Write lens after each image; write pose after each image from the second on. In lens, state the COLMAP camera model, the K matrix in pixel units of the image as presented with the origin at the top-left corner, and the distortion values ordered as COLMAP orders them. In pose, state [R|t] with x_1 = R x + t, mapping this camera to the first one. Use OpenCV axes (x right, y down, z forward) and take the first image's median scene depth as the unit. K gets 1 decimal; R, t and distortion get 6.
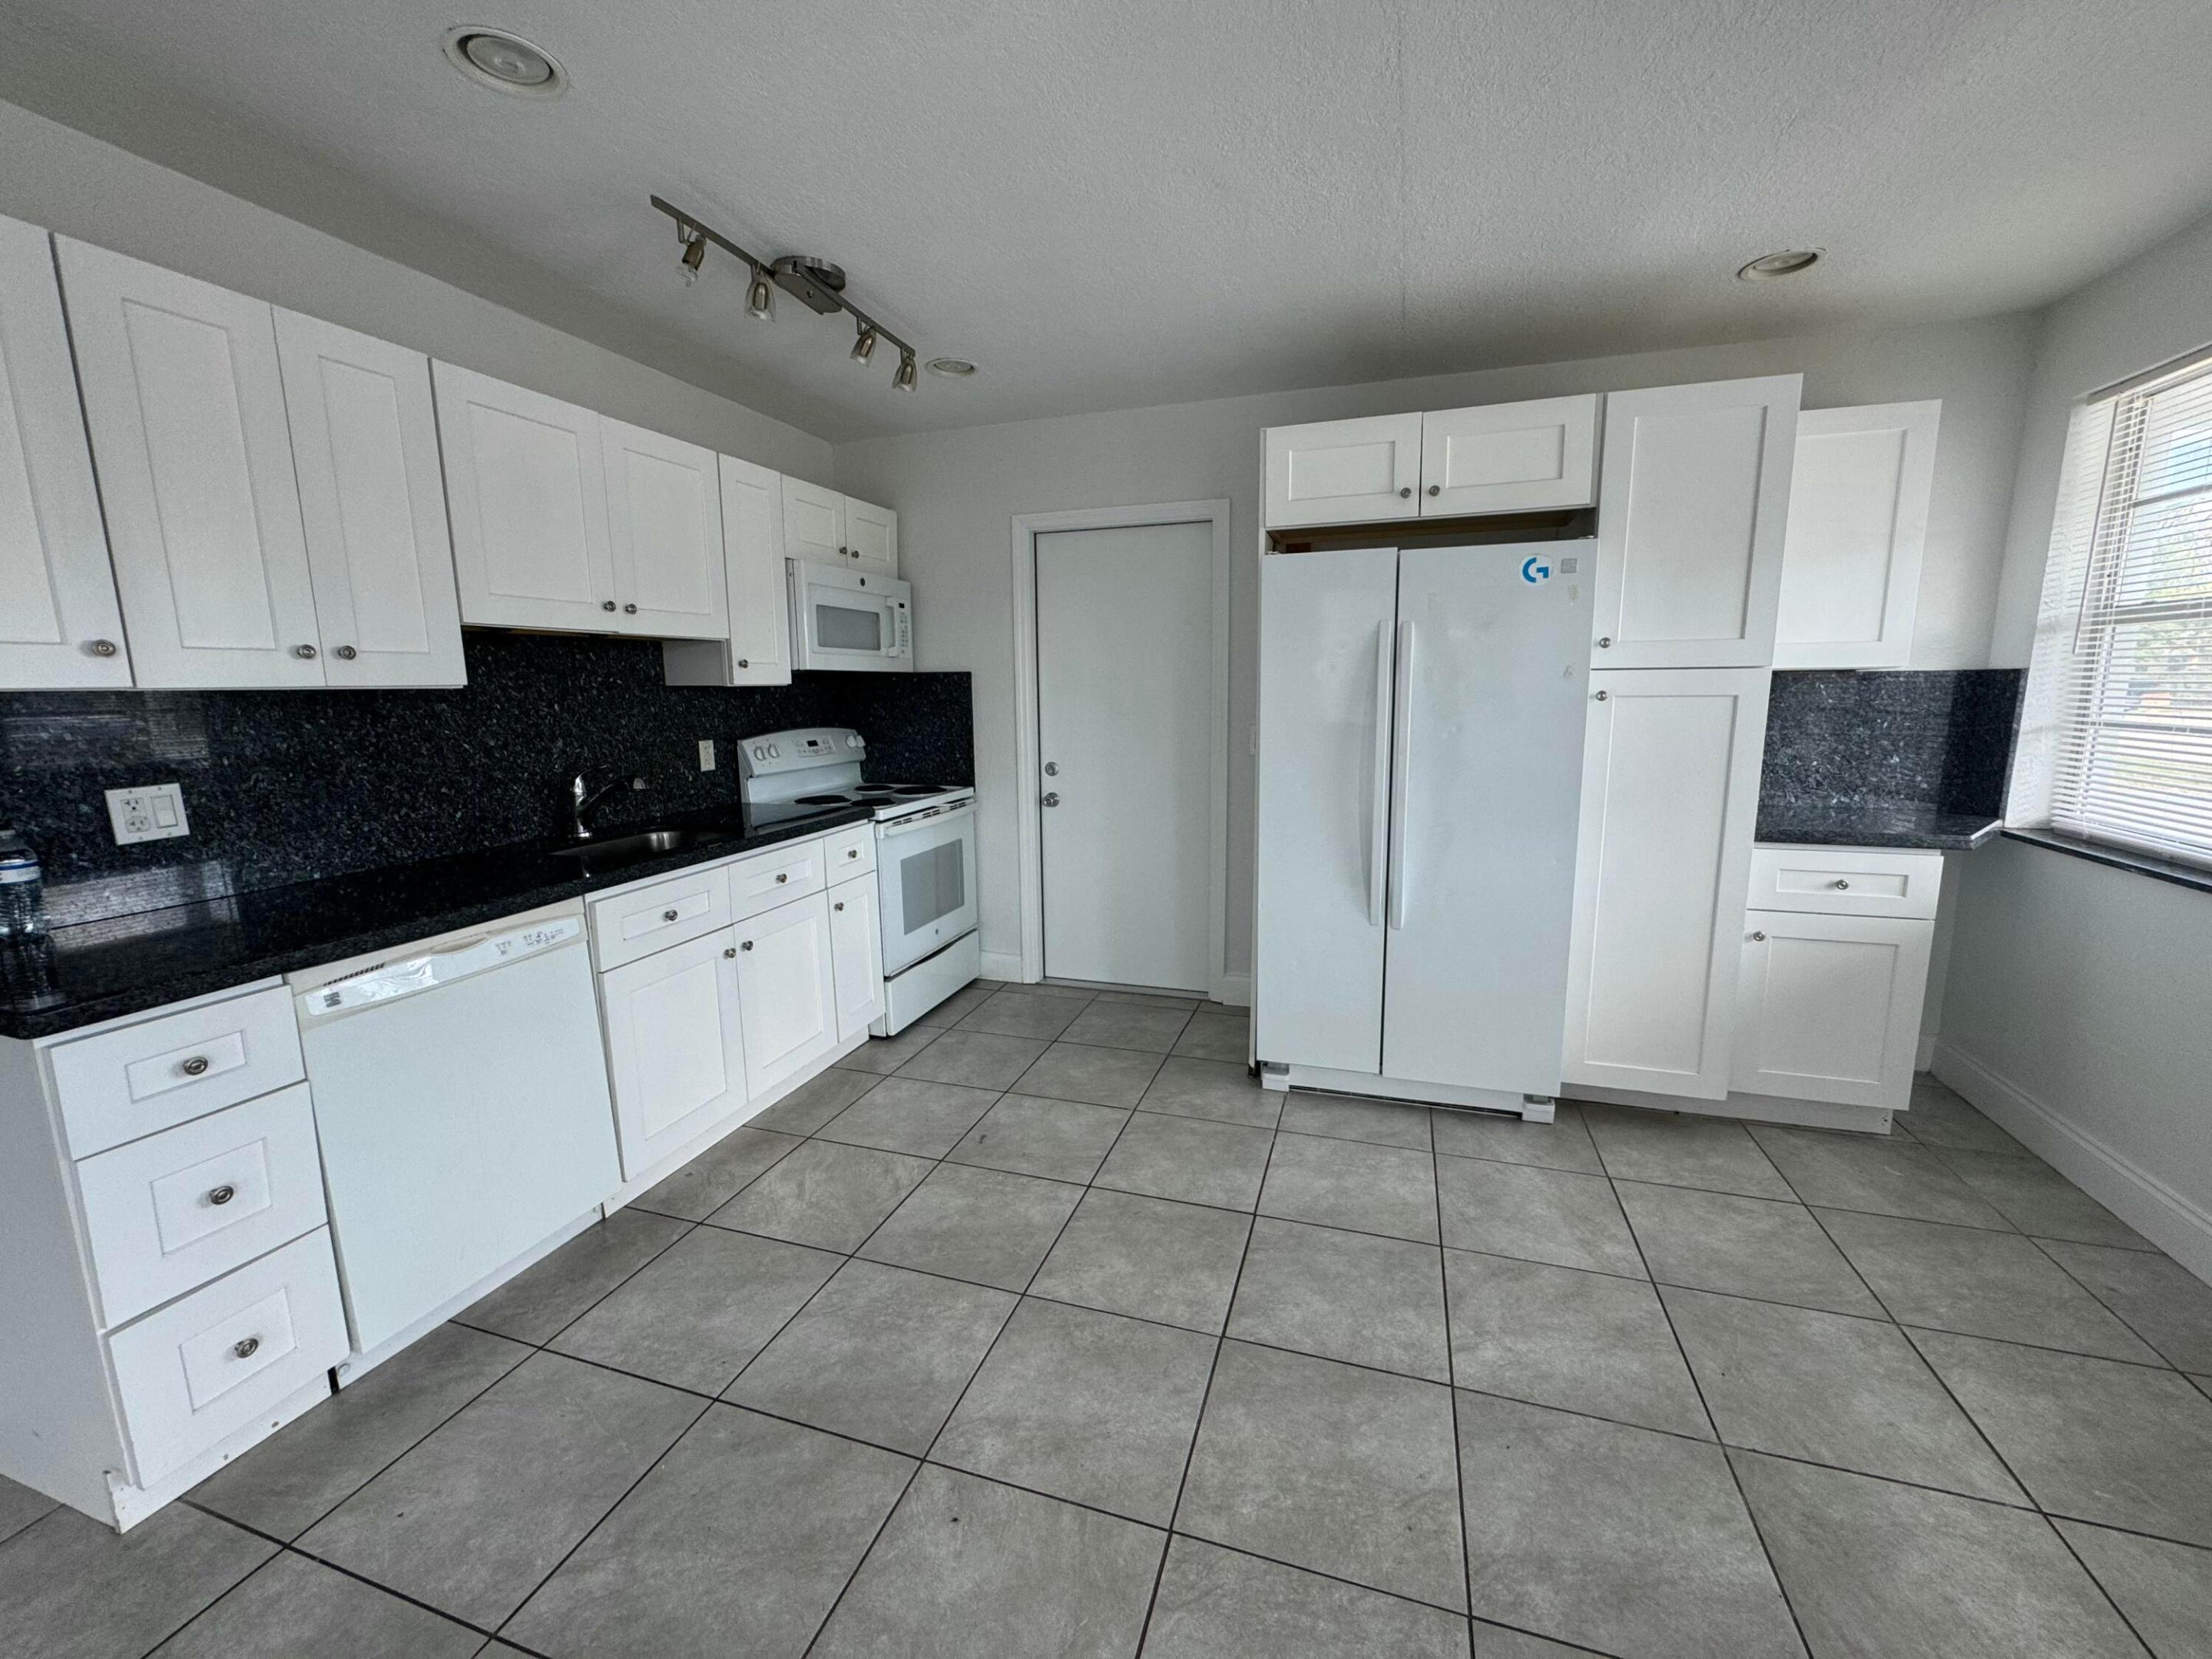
lens RADIAL K [[882.0, 0, 1105.7], [0, 882.0, 827.6], [0, 0, 1]] dist [-0.003031, 0.000459]
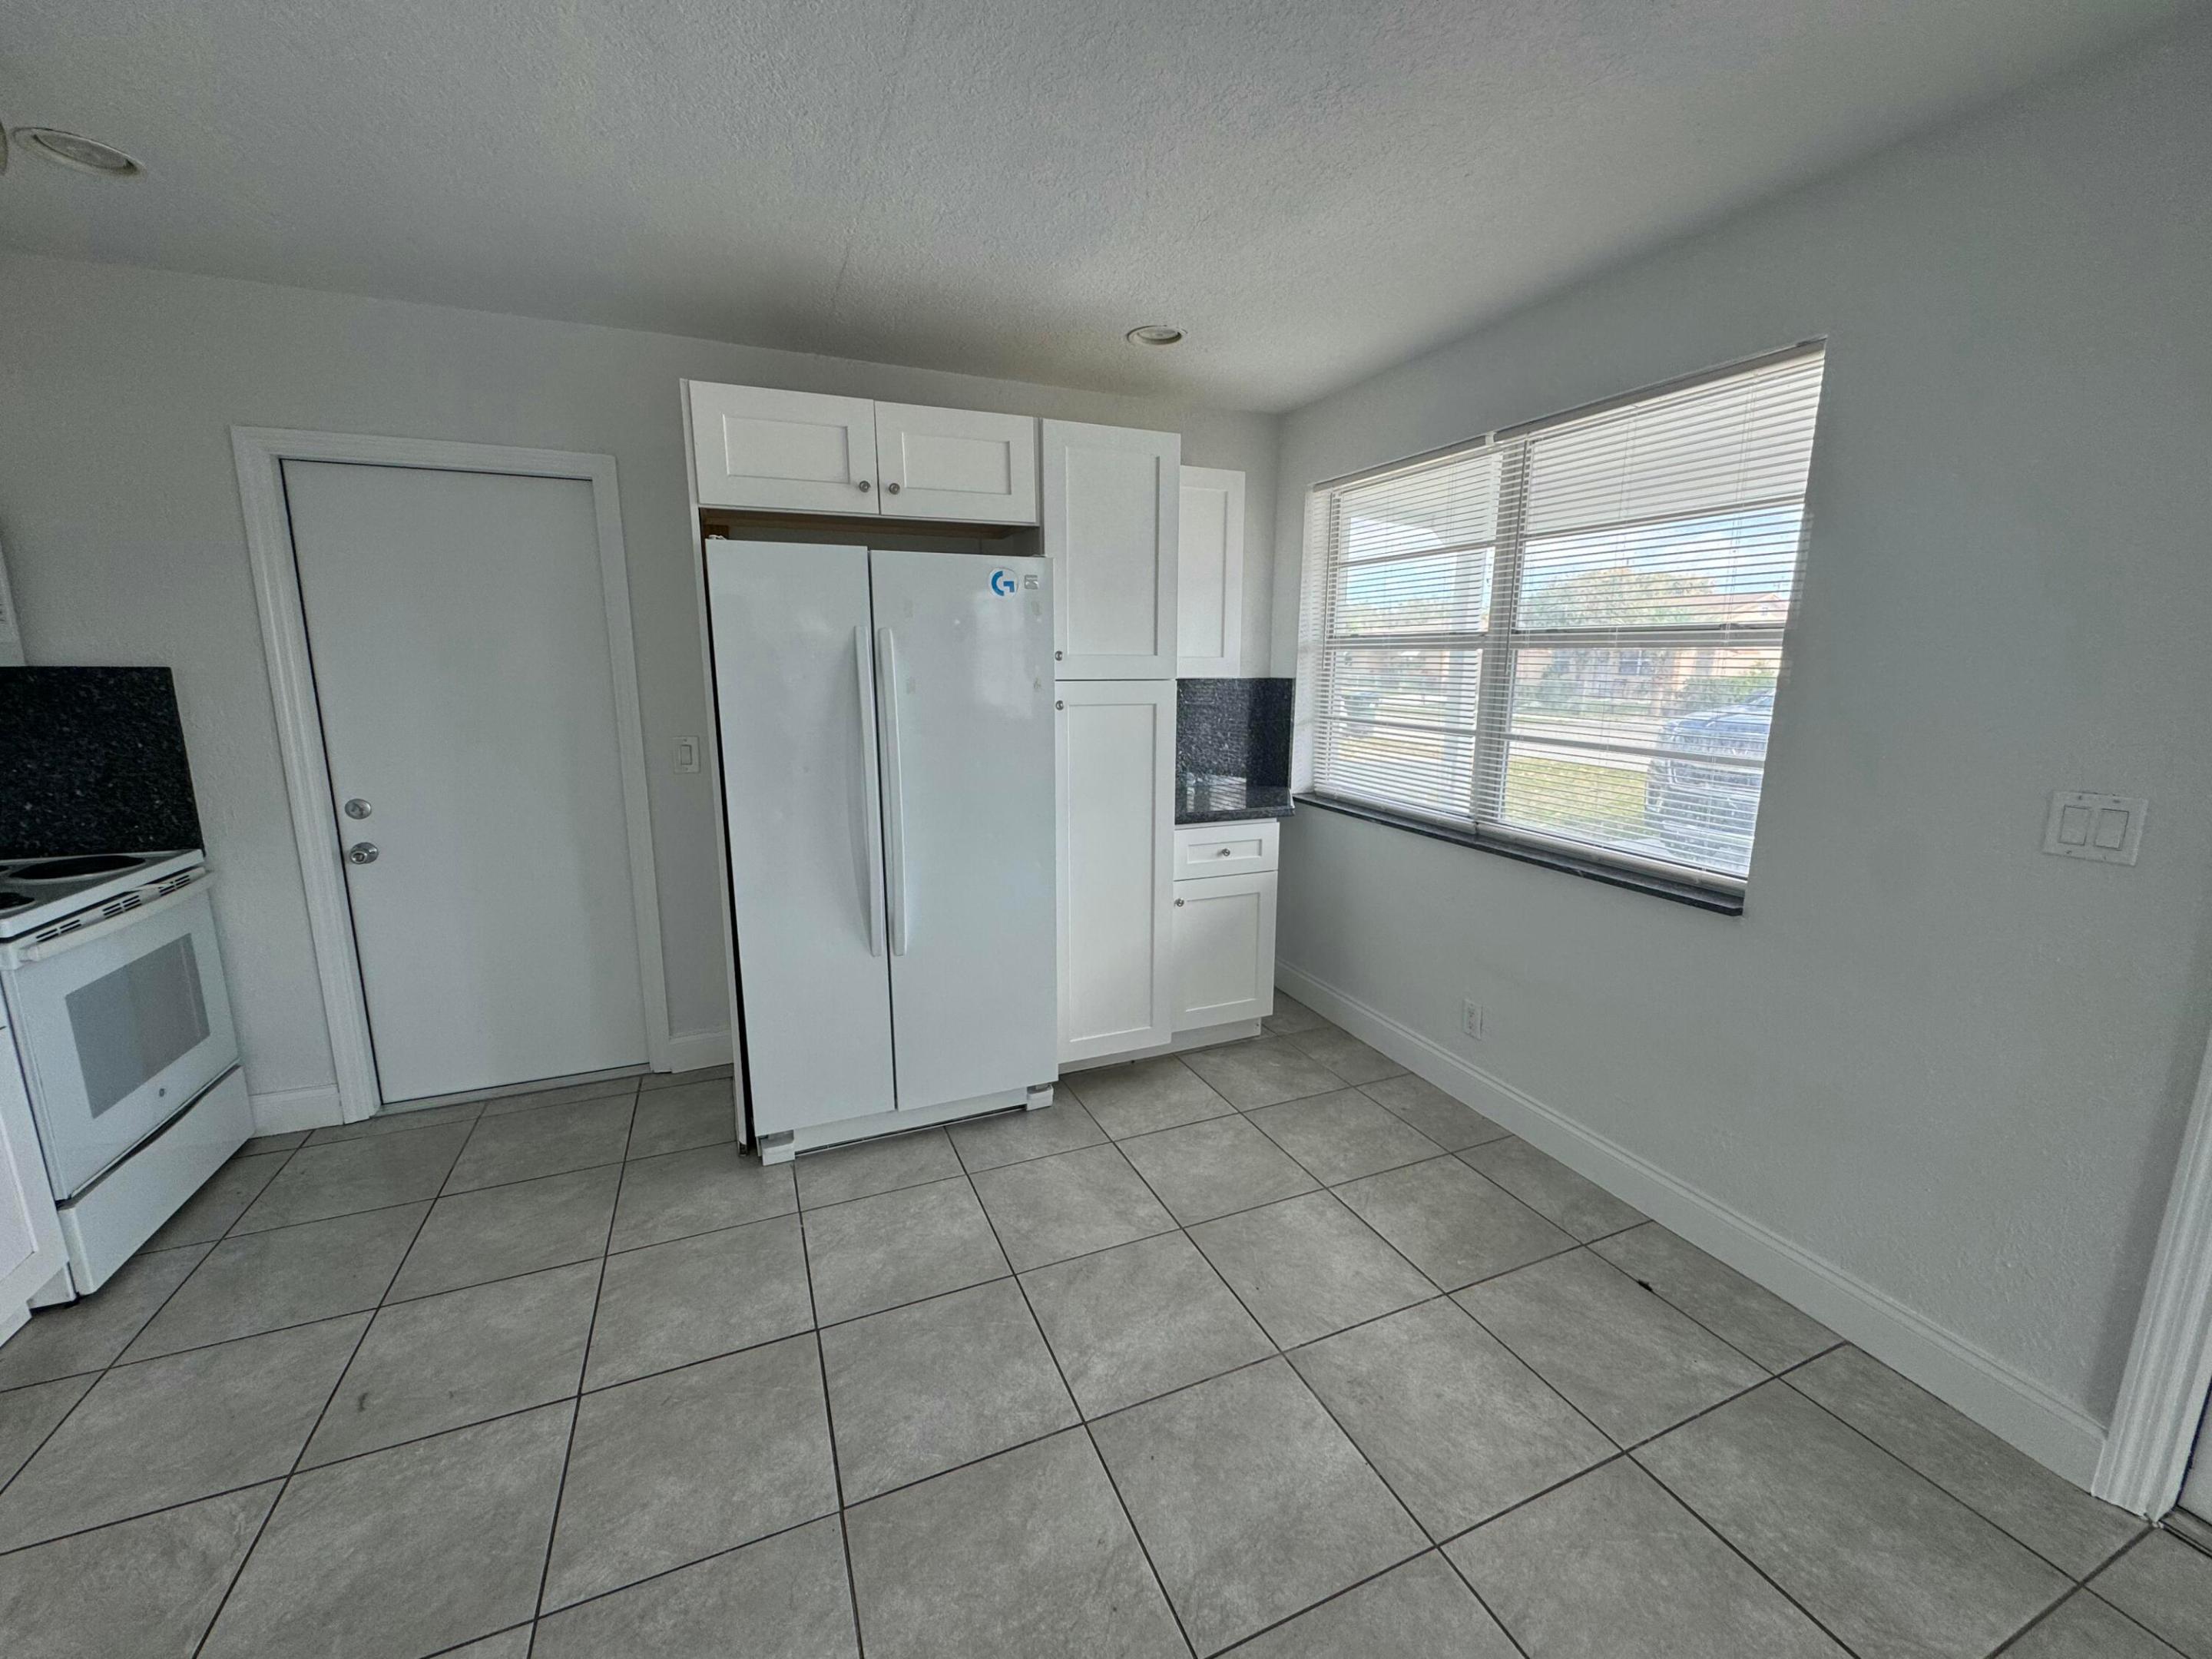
lens RADIAL K [[882.0, 0, 1104.6], [0, 882.0, 827.9], [0, 0, 1]] dist [-0.003031, 0.000459]
pose [[0.753902, -0.108926, 0.647894, -0.107351], [0.093615, 0.993908, 0.058167, -0.058286], [-0.650283, 0.016800, 0.759507, 0.151843]]
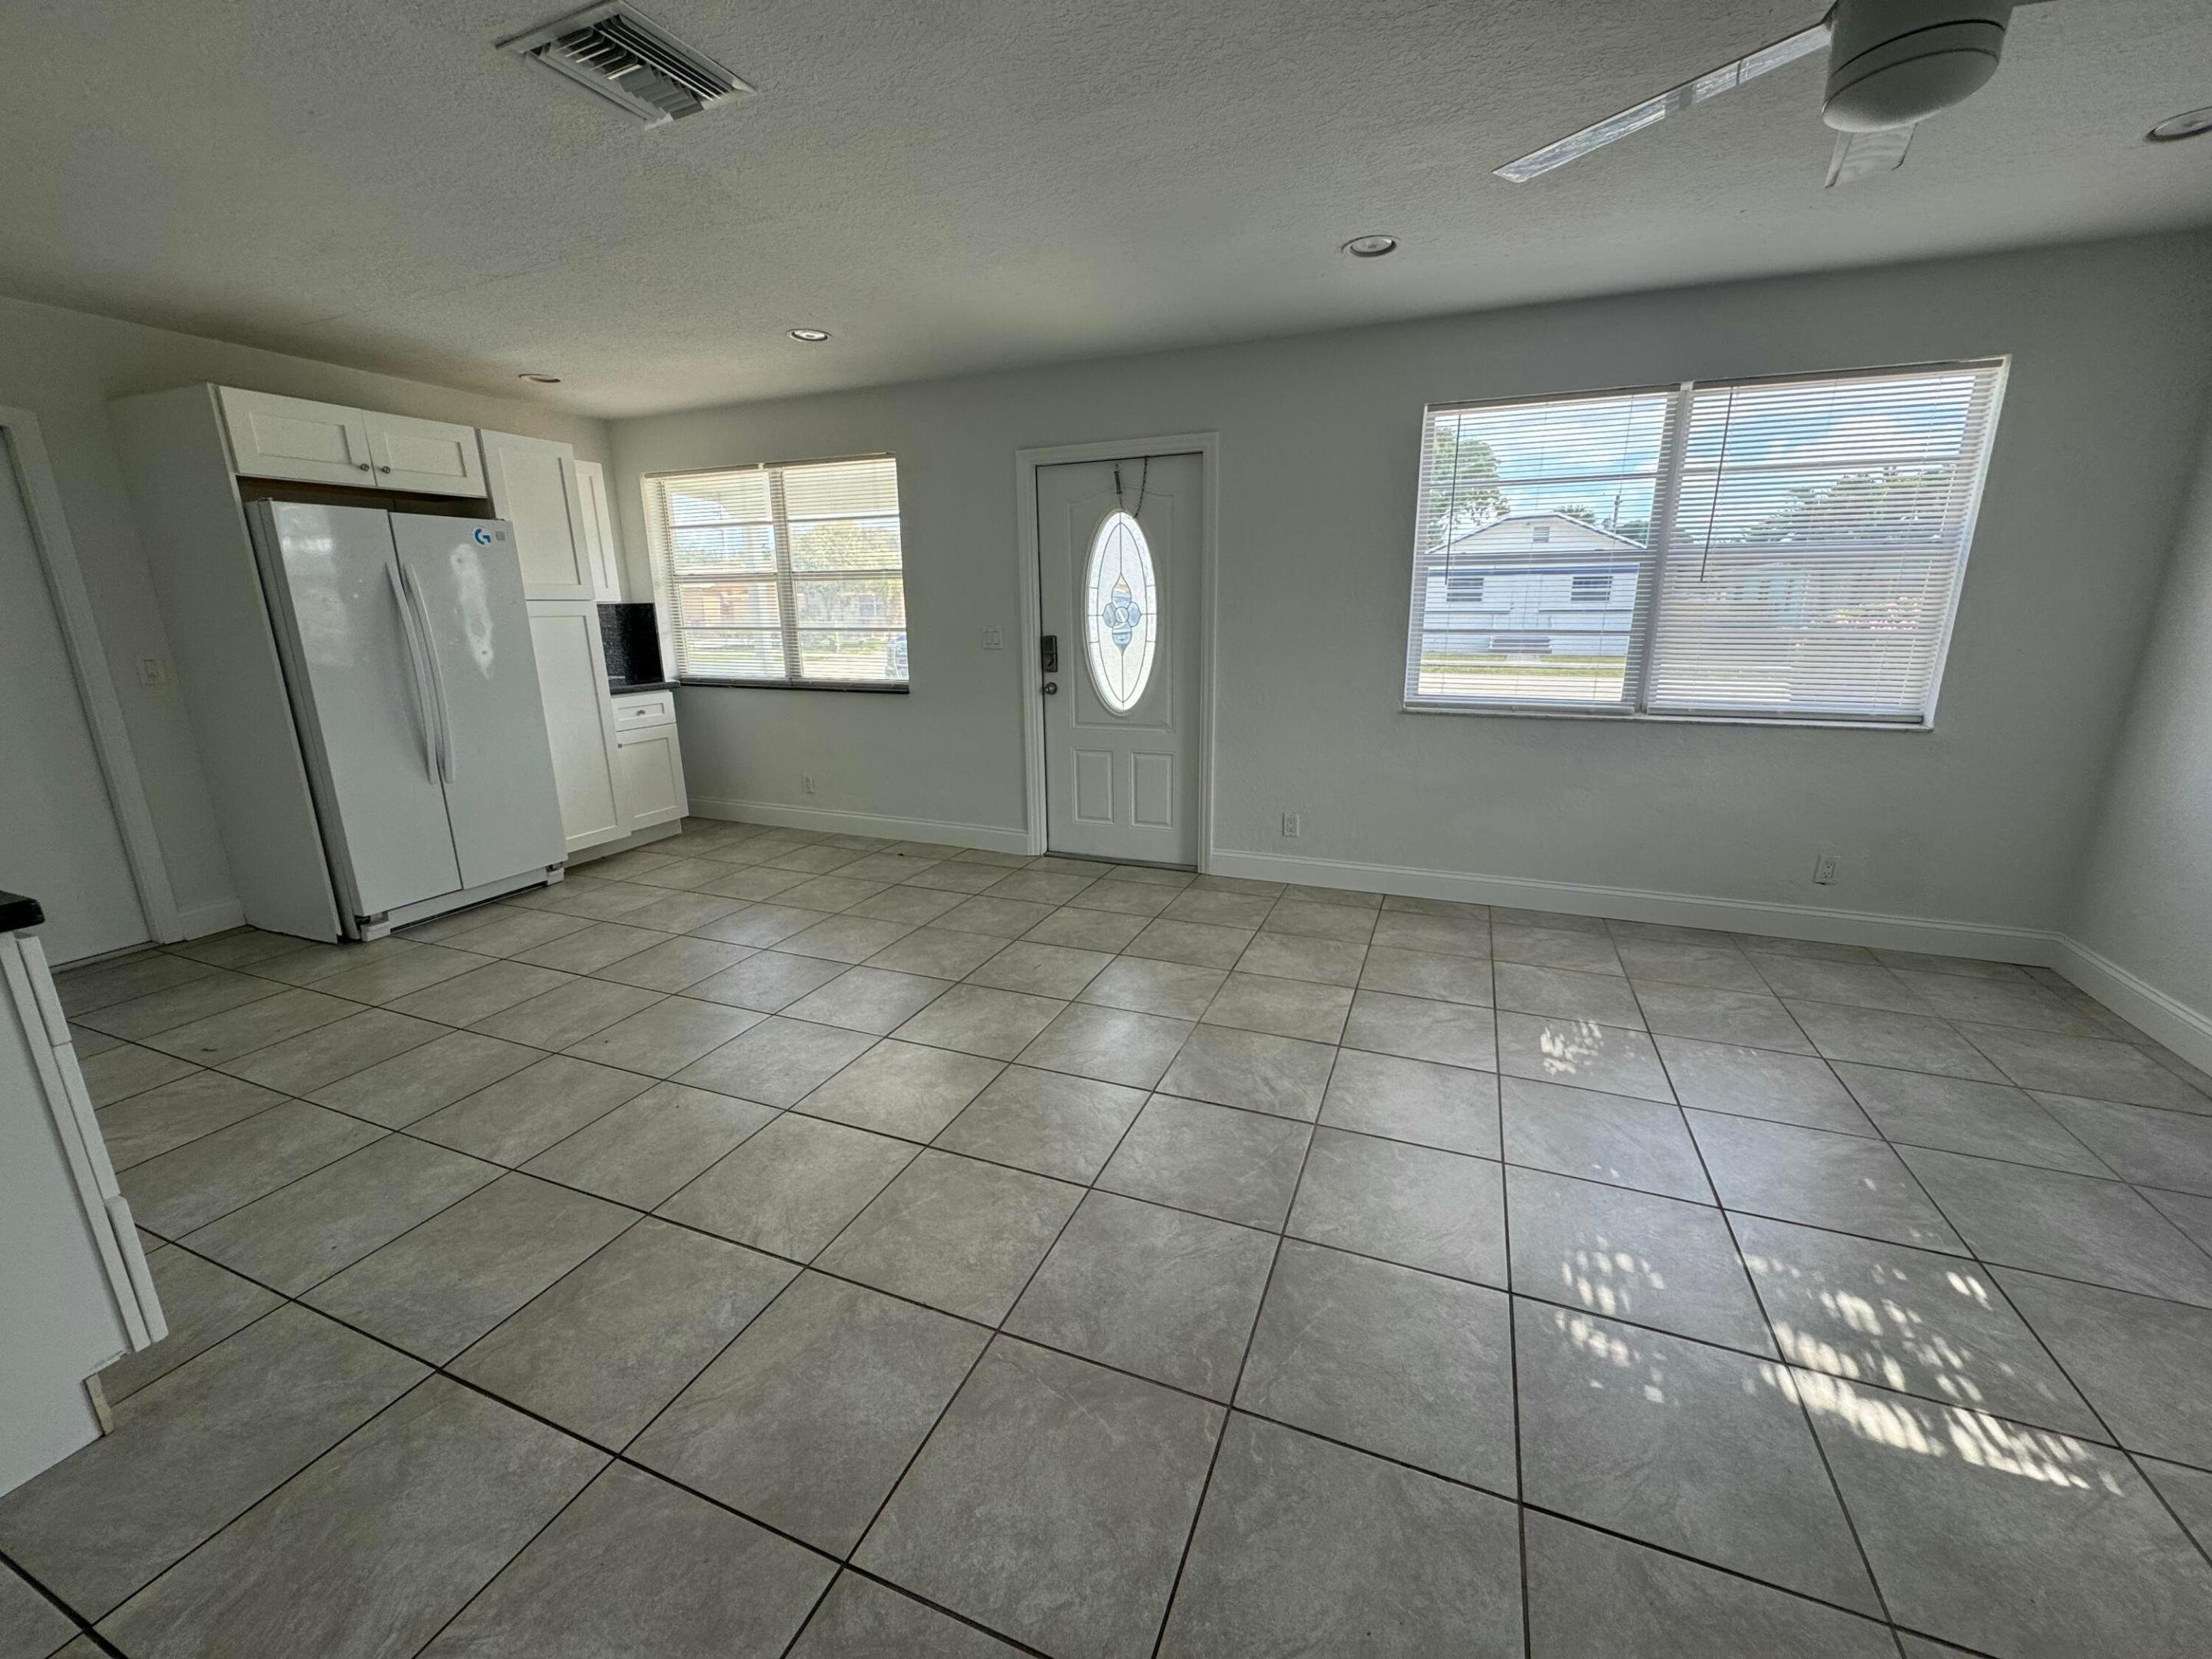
lens RADIAL K [[882.0, 0, 1104.4], [0, 882.0, 827.9], [0, 0, 1]] dist [-0.003031, 0.000459]
pose [[0.071847, -0.234738, 0.969400, -1.069537], [0.170434, 0.960507, 0.219952, 0.055950], [-0.982746, 0.149416, 0.109017, -0.203581]]
